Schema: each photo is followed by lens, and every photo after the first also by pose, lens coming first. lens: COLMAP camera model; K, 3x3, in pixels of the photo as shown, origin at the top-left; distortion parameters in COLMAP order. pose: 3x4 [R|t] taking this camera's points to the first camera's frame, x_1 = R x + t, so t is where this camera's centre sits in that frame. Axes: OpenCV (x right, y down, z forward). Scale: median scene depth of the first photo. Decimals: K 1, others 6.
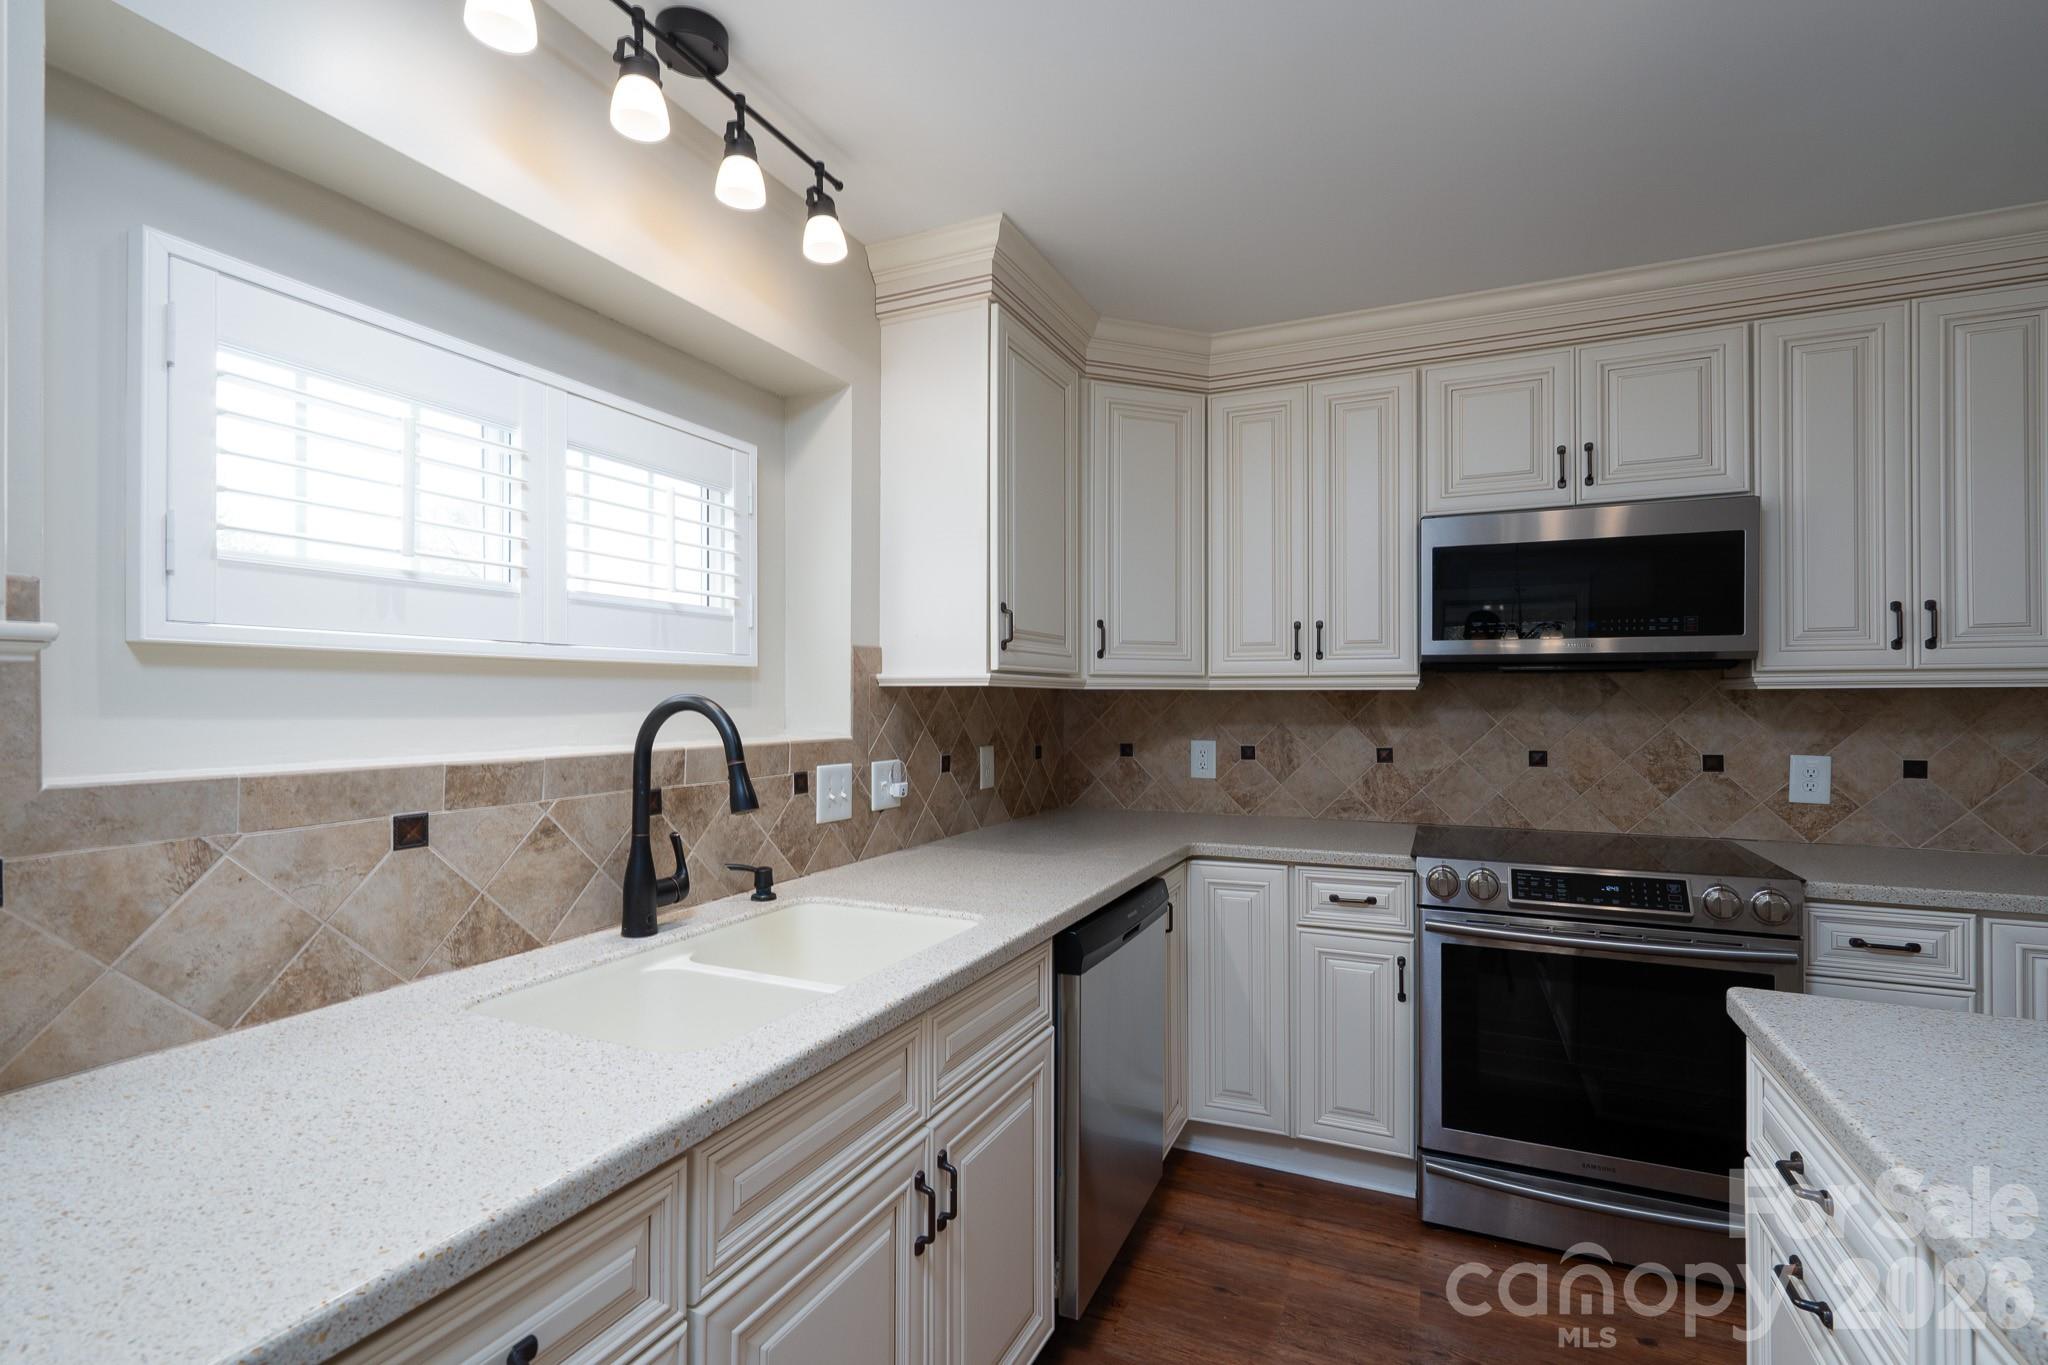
lens RADIAL K [[938.8, 0, 1059.3], [0, 938.8, 695.2], [0, 0, 1]] dist [0.000847, 0.000215]
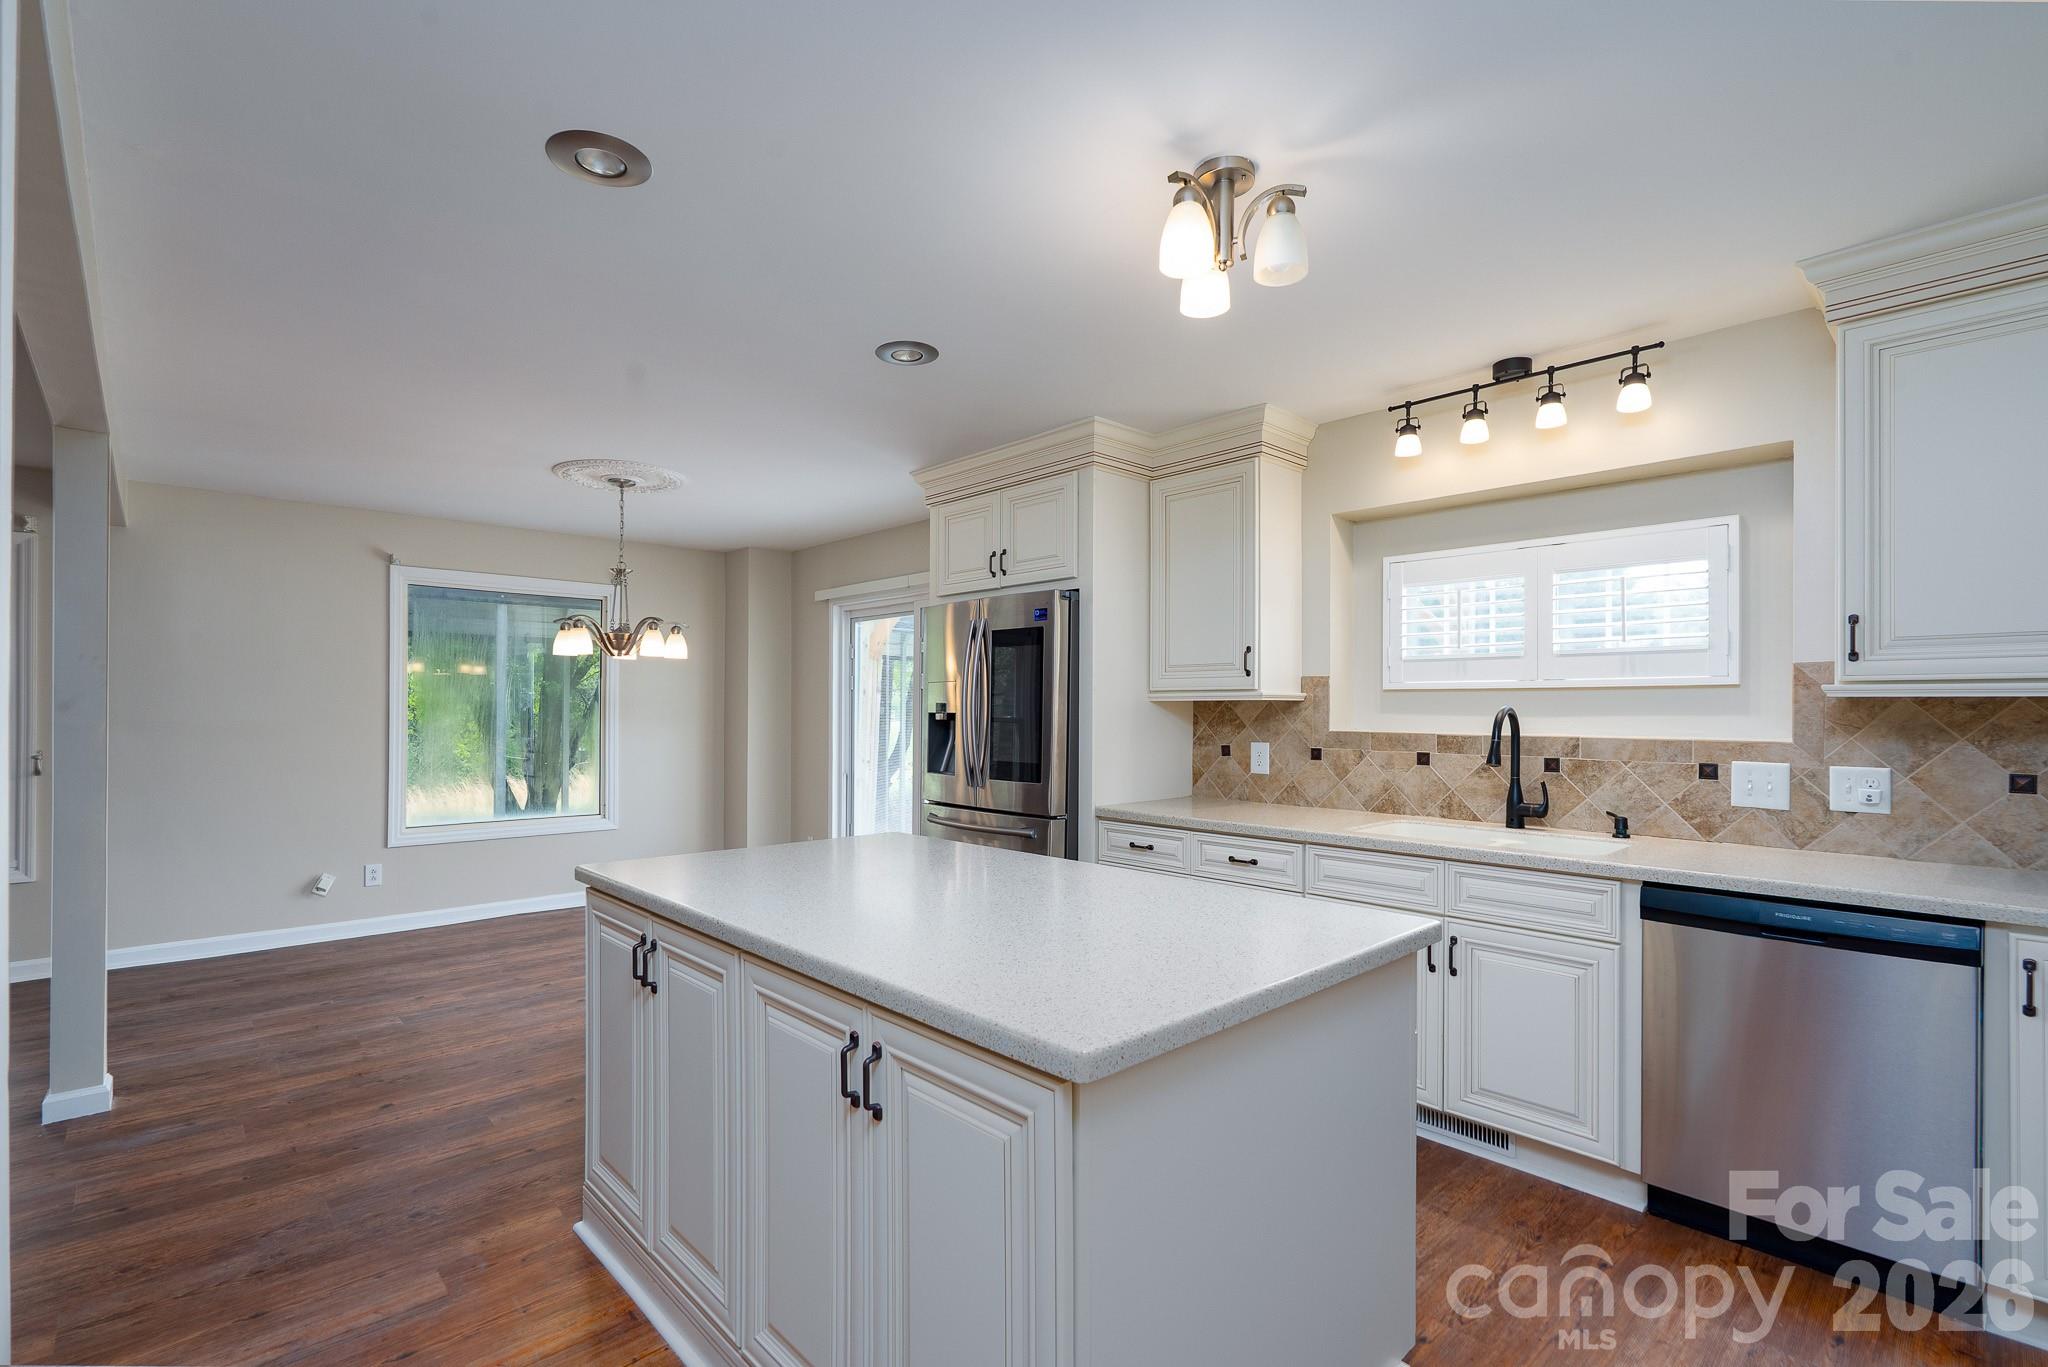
lens RADIAL K [[922.6, 0, 1018.9], [0, 922.6, 703.9], [0, 0, 1]] dist [-0.002546, 0.003771]
pose [[-0.403352, -0.003165, -0.915039, 1.235882], [0.001500, 0.999990, -0.004120, 0.000917], [0.915044, -0.003034, -0.403344, 0.588734]]
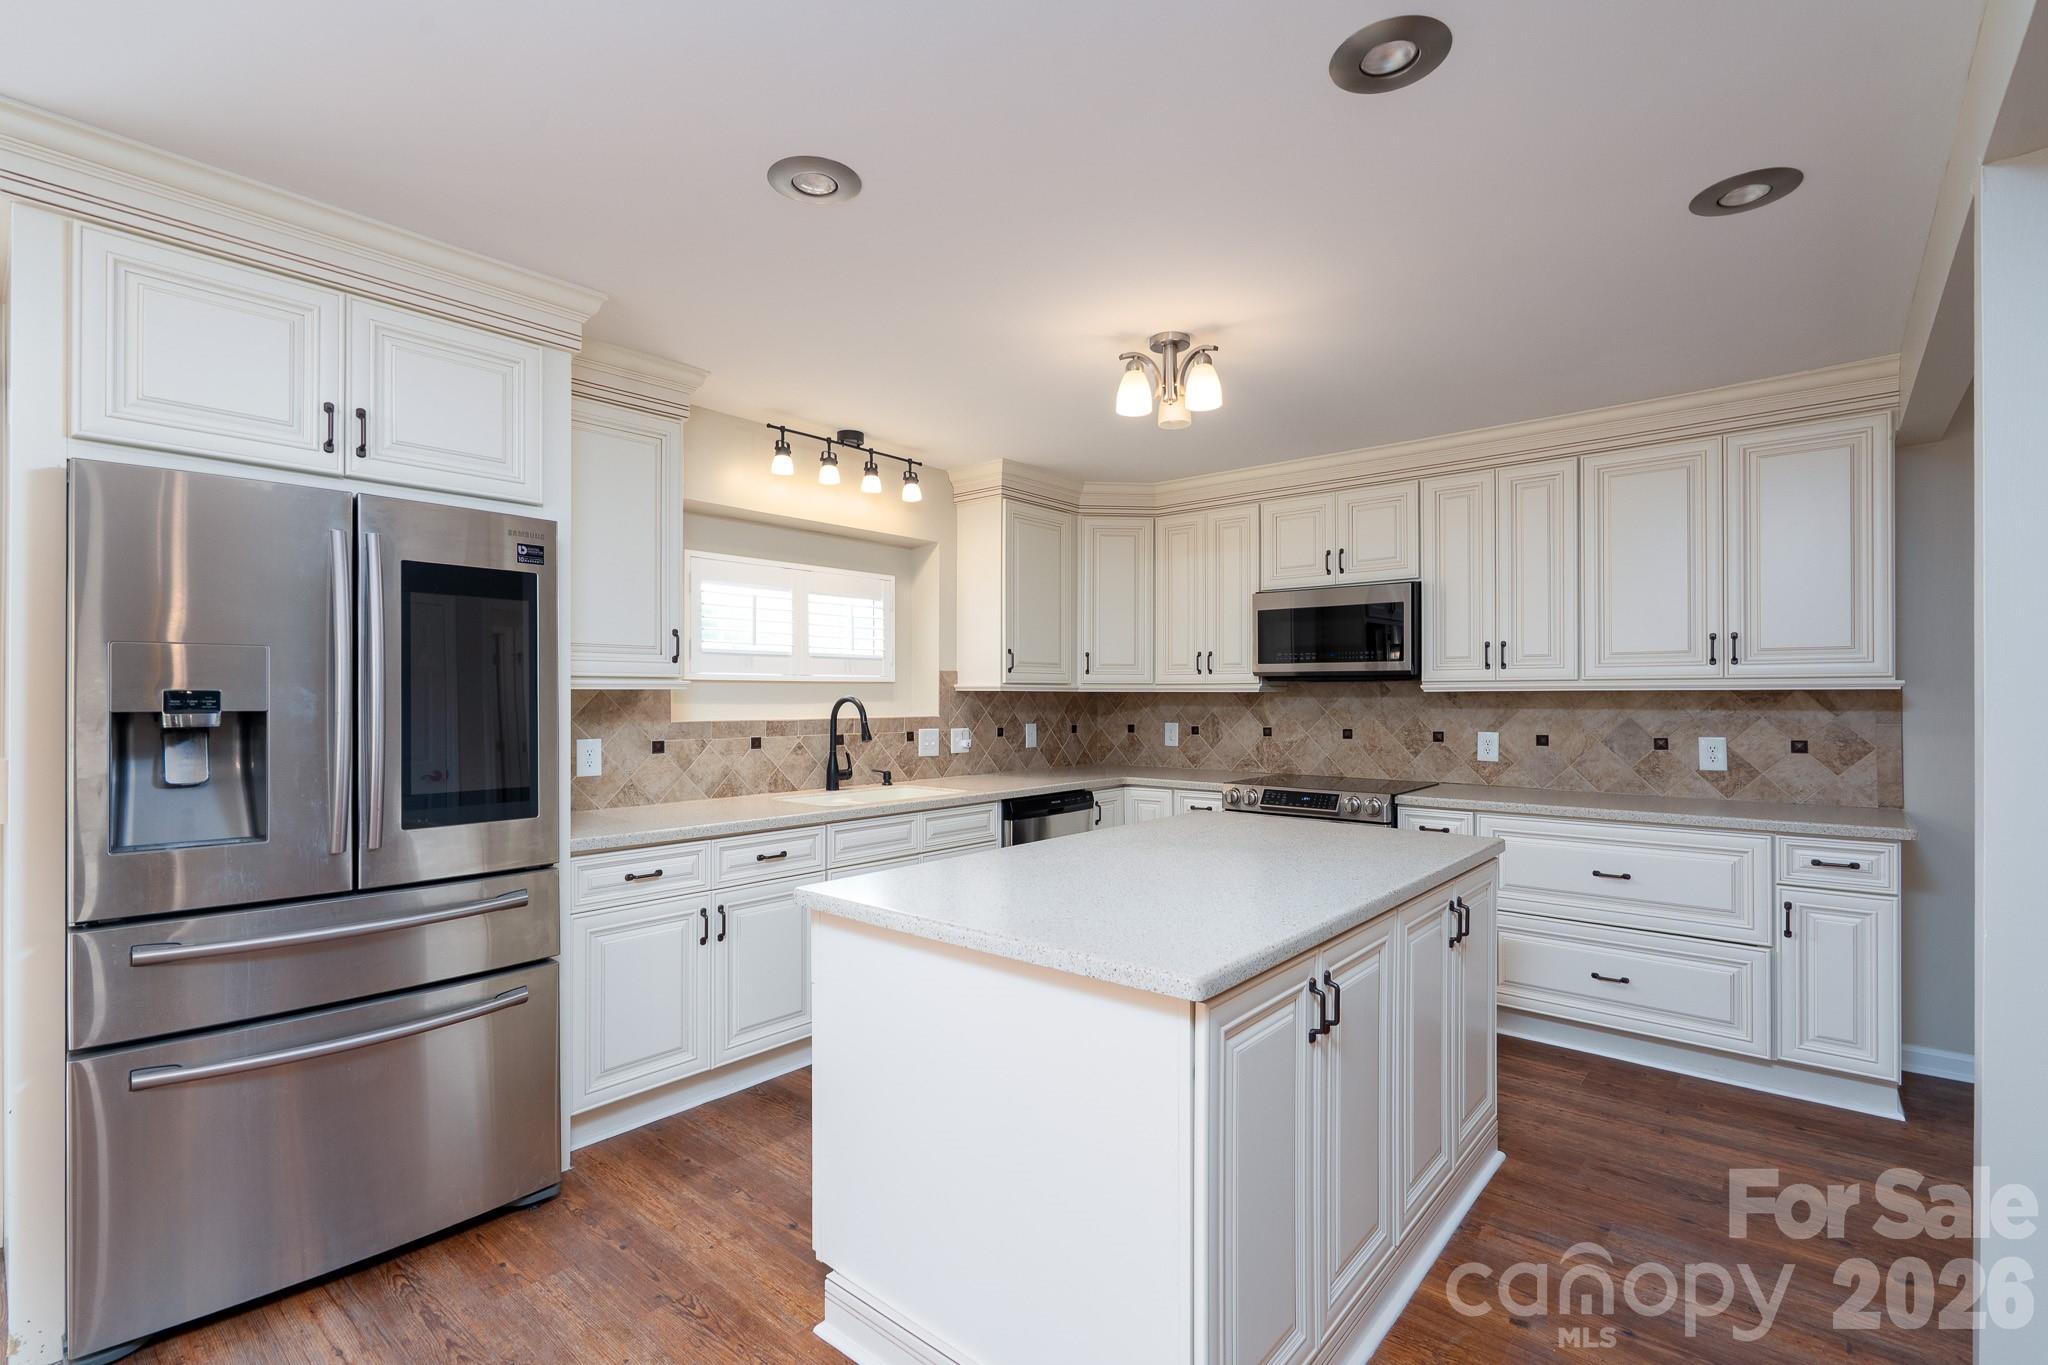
lens RADIAL K [[935.9, 0, 1017.1], [0, 935.9, 695.1], [0, 0, 1]] dist [-0.001849, -0.000446]
pose [[0.951104, 0.000094, -0.308872, 0.571924], [0.000916, 0.999995, 0.003124, -0.006736], [0.308870, -0.003254, 0.951099, -0.884646]]
